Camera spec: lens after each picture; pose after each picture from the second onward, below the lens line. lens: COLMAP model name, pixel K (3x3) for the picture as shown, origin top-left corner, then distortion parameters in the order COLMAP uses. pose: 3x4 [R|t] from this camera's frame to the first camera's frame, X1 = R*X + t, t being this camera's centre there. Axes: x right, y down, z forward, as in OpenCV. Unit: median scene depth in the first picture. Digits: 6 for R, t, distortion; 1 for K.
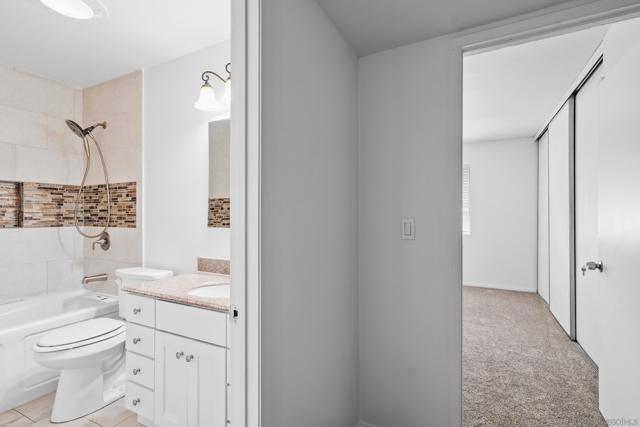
lens RADIAL K [[317.4, 0, 323.2], [0, 317.4, 214.0], [0, 0, 1]] dist [0.009507, 0.009468]
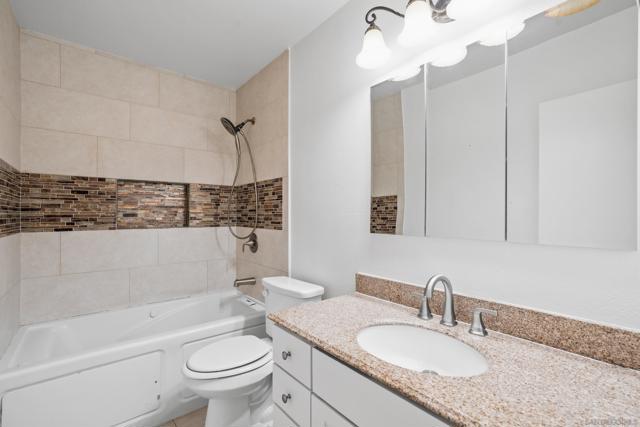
lens RADIAL K [[297.0, 0, 320.1], [0, 297.0, 214.2], [0, 0, 1]] dist [-0.000148, 0.005300]
pose [[0.923449, 0.000394, -0.383720, -0.178864], [-0.000309, 1.000000, 0.000284, -0.000255], [0.383720, -0.000143, 0.923450, 0.288558]]
